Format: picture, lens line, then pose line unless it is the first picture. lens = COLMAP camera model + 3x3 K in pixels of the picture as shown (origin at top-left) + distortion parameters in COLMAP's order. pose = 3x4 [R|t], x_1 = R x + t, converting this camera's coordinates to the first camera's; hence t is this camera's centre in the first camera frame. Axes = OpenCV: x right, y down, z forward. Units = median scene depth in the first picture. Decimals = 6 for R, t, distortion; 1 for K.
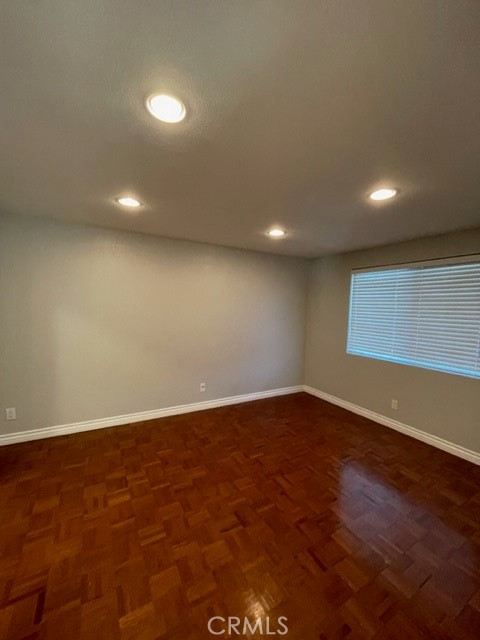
lens RADIAL K [[258.2, 0, 240.0], [0, 258.2, 320.0], [0, 0, 1]] dist [-0.001372, 0.000073]
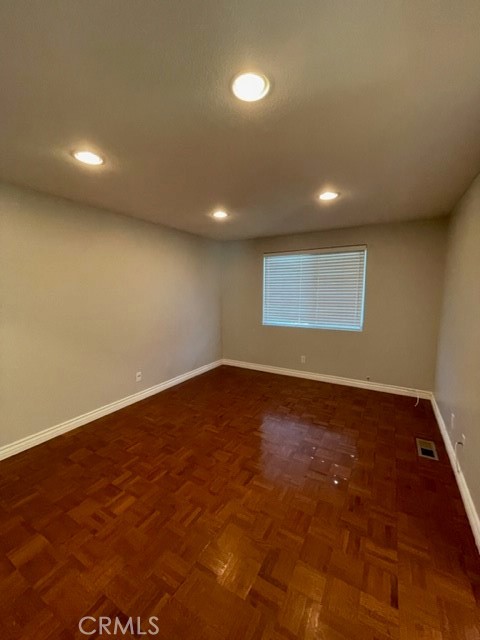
lens RADIAL K [[258.2, 0, 240.0], [0, 258.2, 320.0], [0, 0, 1]] dist [-0.001372, 0.000073]
pose [[0.868478, -0.087532, 0.487938, -0.345772], [0.054134, 0.995147, 0.082169, 0.004211], [-0.492762, -0.044948, 0.869002, 0.035842]]
